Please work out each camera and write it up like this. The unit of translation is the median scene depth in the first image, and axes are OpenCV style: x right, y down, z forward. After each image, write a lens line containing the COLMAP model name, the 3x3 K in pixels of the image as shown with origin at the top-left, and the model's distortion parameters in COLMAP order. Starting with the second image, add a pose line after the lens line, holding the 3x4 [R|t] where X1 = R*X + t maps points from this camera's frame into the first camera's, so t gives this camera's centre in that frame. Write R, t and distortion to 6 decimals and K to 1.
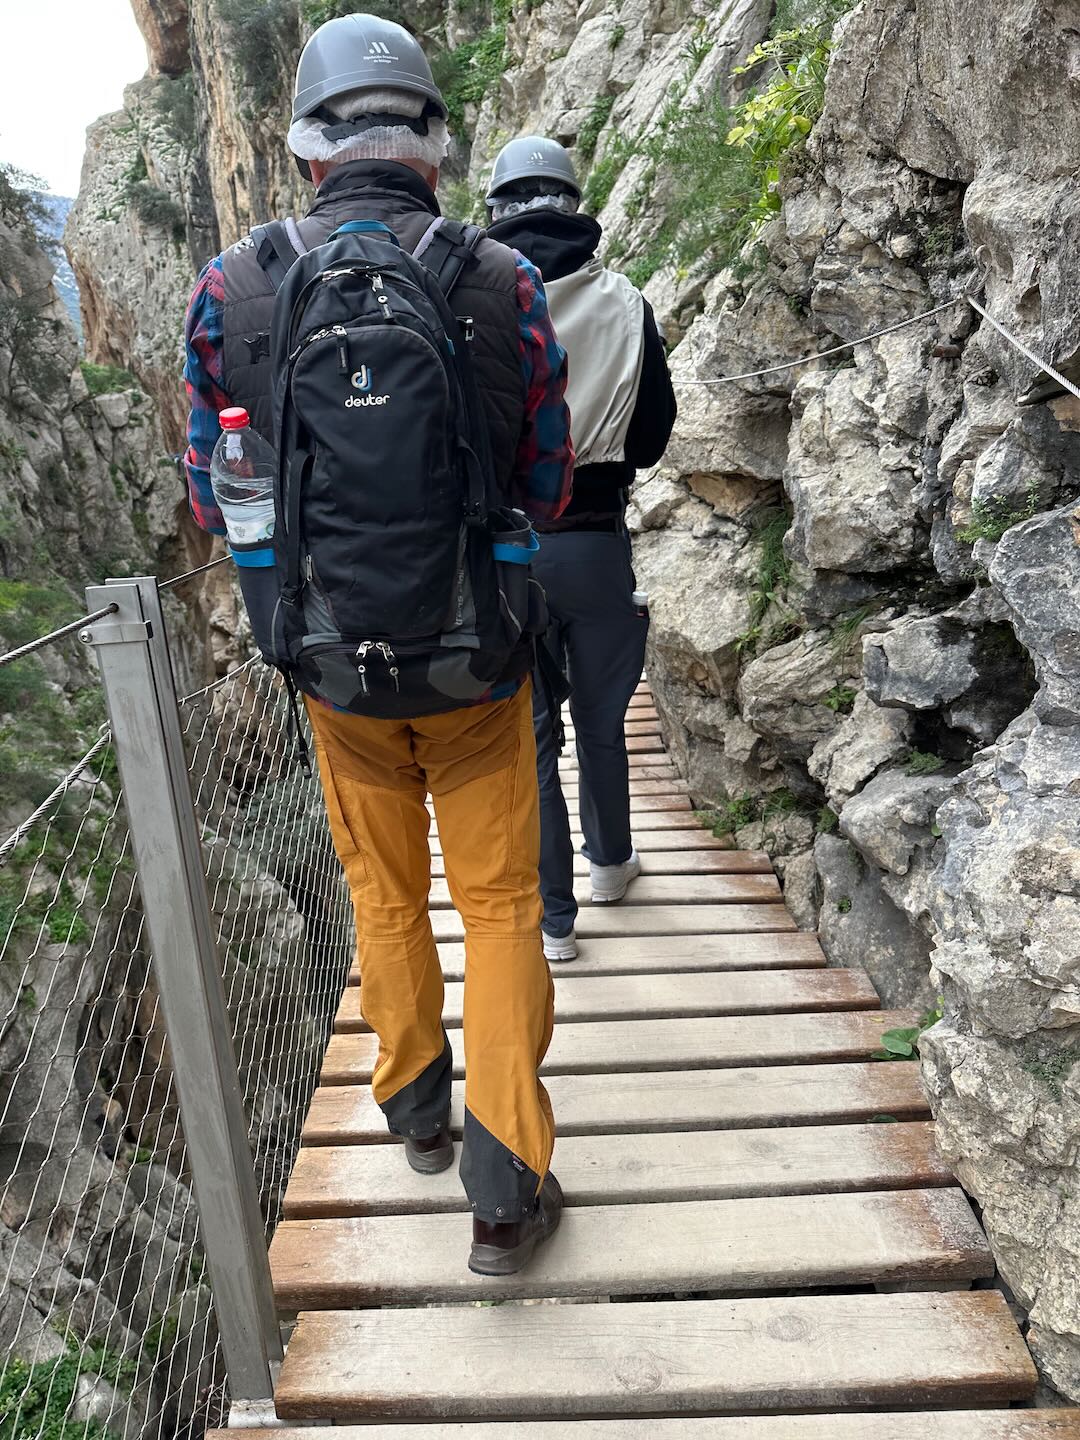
lens RADIAL K [[1003.6, 0, 563.0], [0, 1003.6, 732.9], [0, 0, 1]] dist [0.004980, -0.035917]
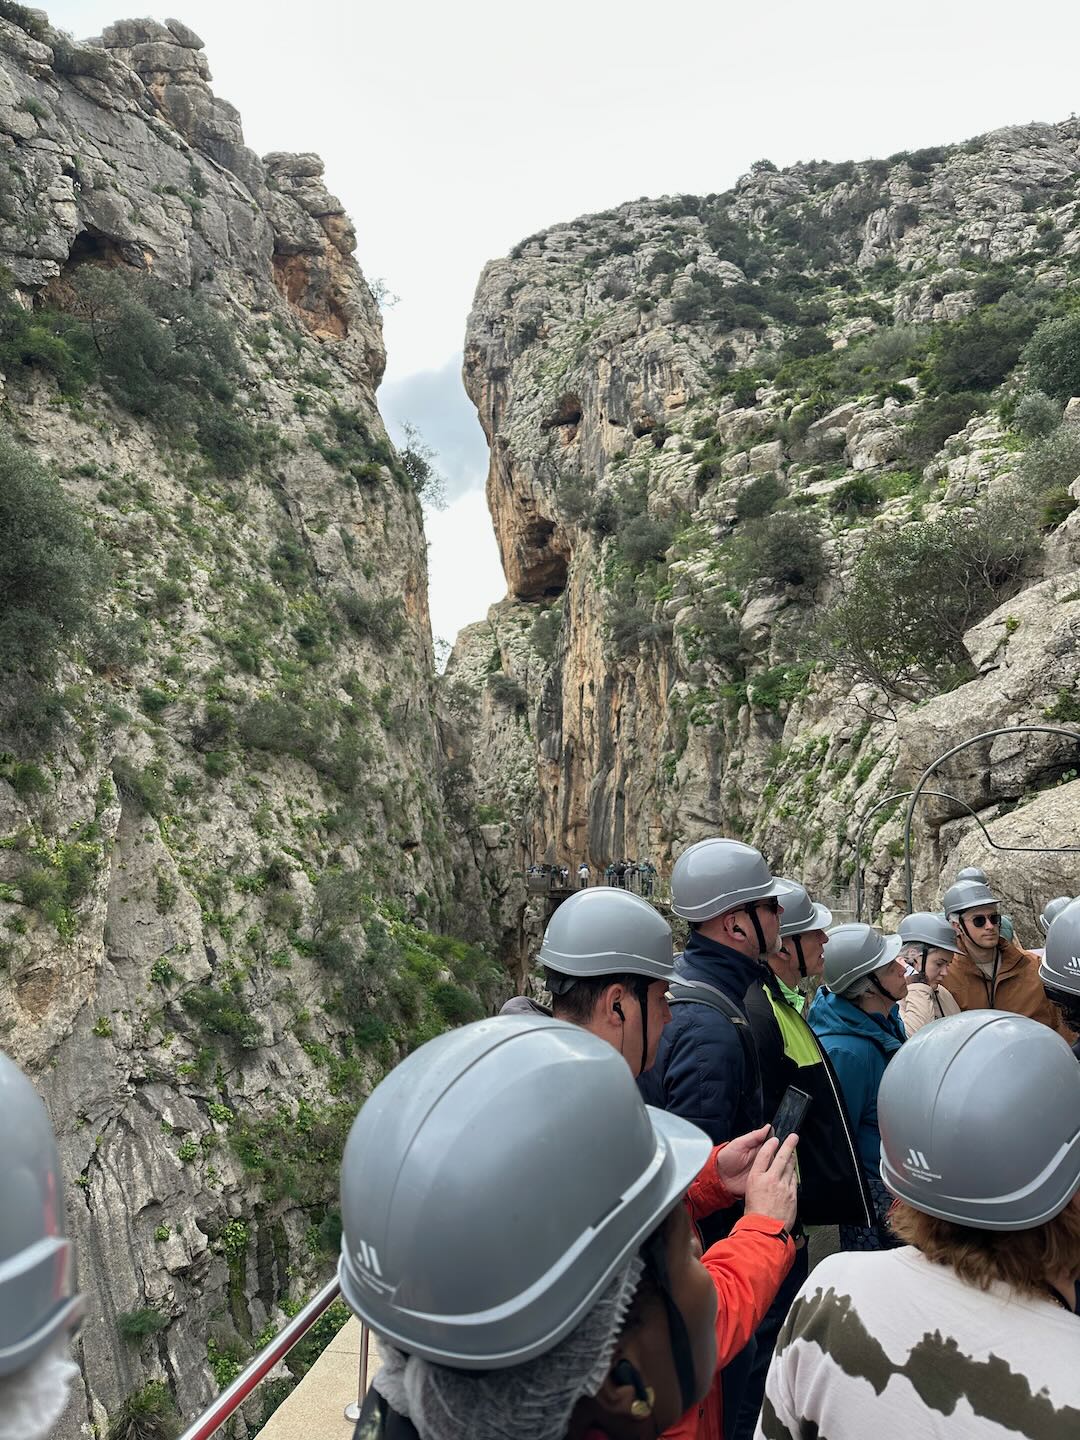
lens RADIAL K [[989.2, 0, 543.8], [0, 989.2, 722.5], [0, 0, 1]] dist [0.104666, -0.122600]
pose [[0.965795, 0.050801, -0.254280, -0.024189], [-0.152980, 0.903413, -0.400552, 0.085474], [0.209372, 0.425751, 0.880284, -0.294104]]
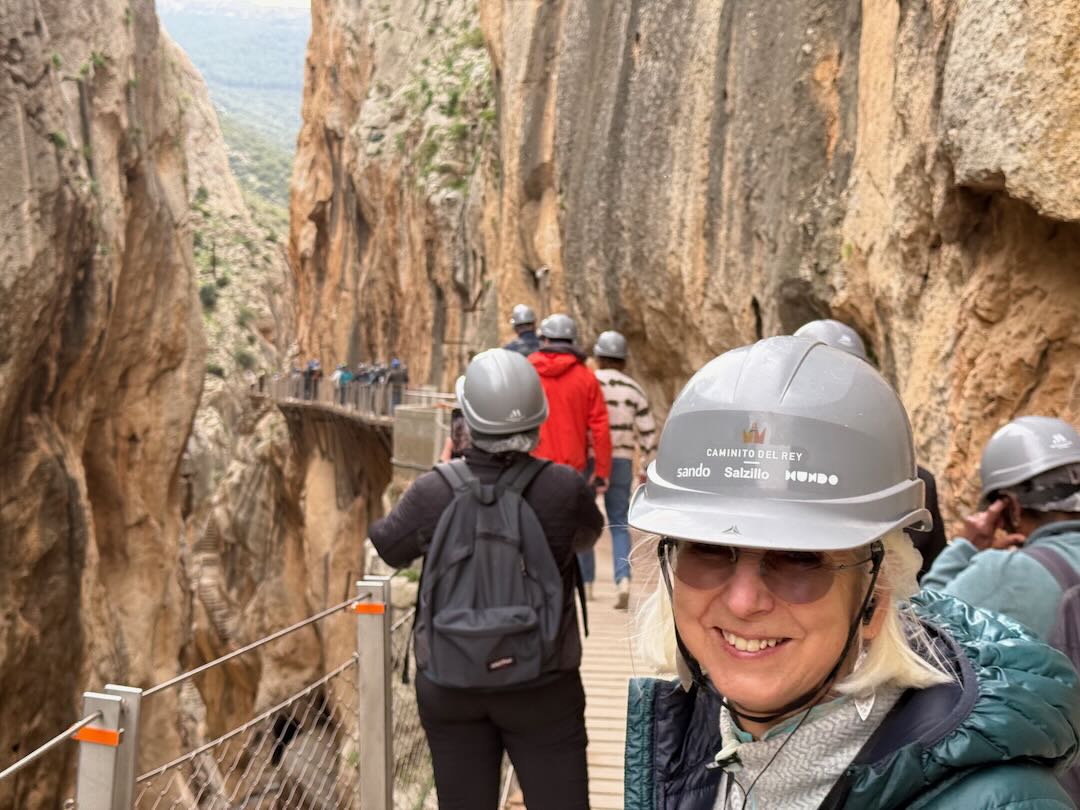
lens RADIAL K [[1494.2, 0, 553.2], [0, 1494.2, 445.6], [0, 0, 1]] dist [0.121231, 0.000000]
pose [[0.939719, 0.124309, -0.318552, -0.232128], [-0.195022, 0.960051, -0.200668, -0.256254], [0.280882, 0.250696, 0.926421, 0.870741]]
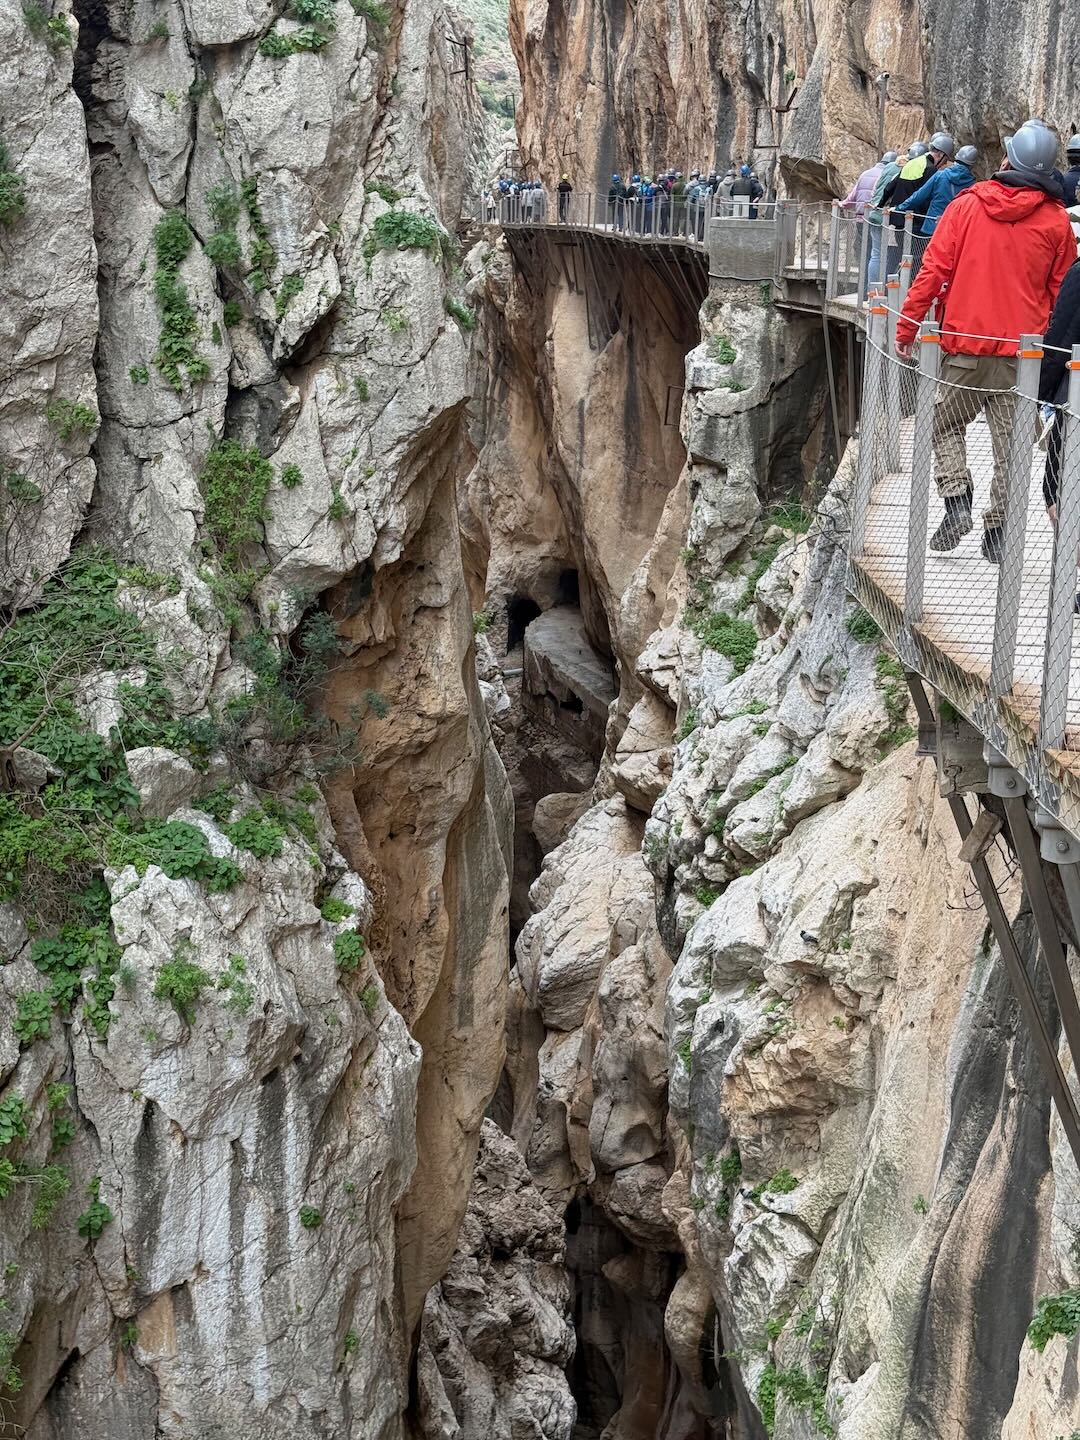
lens RADIAL K [[1992.3, 0, 546.1], [0, 1992.3, 734.0], [0, 0, 1]] dist [0.121231, 0.000000]
pose [[0.896210, 0.192116, -0.399874, -0.177376], [-0.193386, 0.980402, 0.037602, -0.188554], [0.399261, 0.043630, 0.915799, 0.629900]]
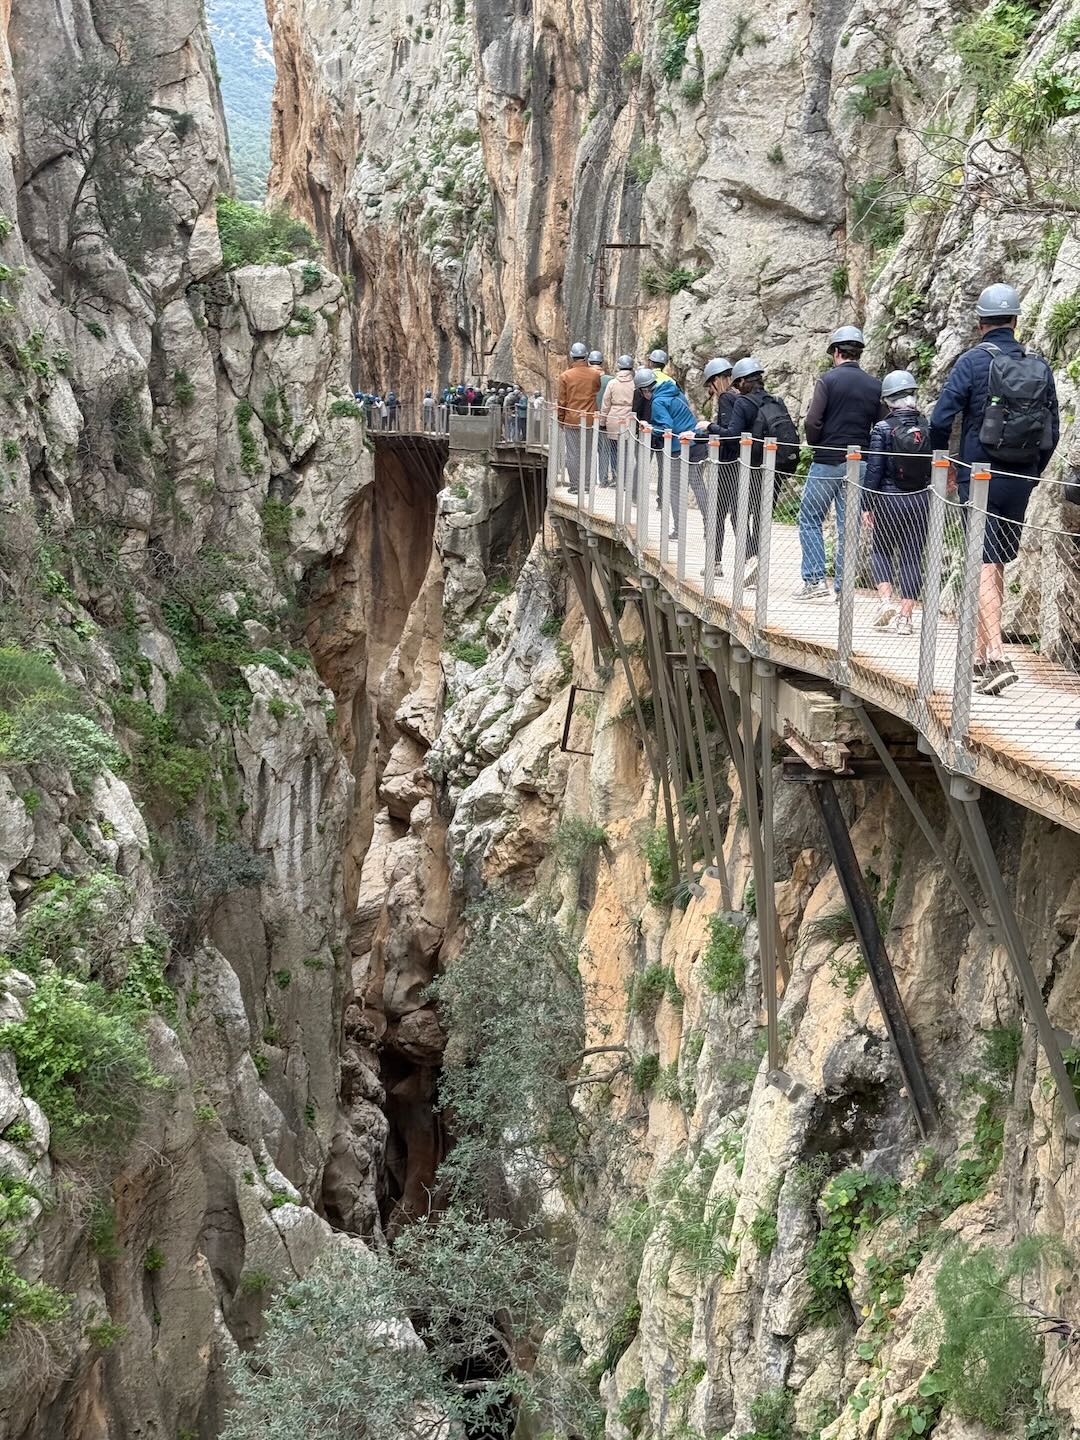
lens RADIAL K [[1992.3, 0, 567.8], [0, 1992.3, 718.9], [0, 0, 1]] dist [0.121231, 0.000000]
pose [[0.956503, 0.130726, -0.260793, -0.012667], [-0.161966, 0.981506, -0.102045, -0.036402], [0.242630, 0.139846, 0.959986, 0.098565]]
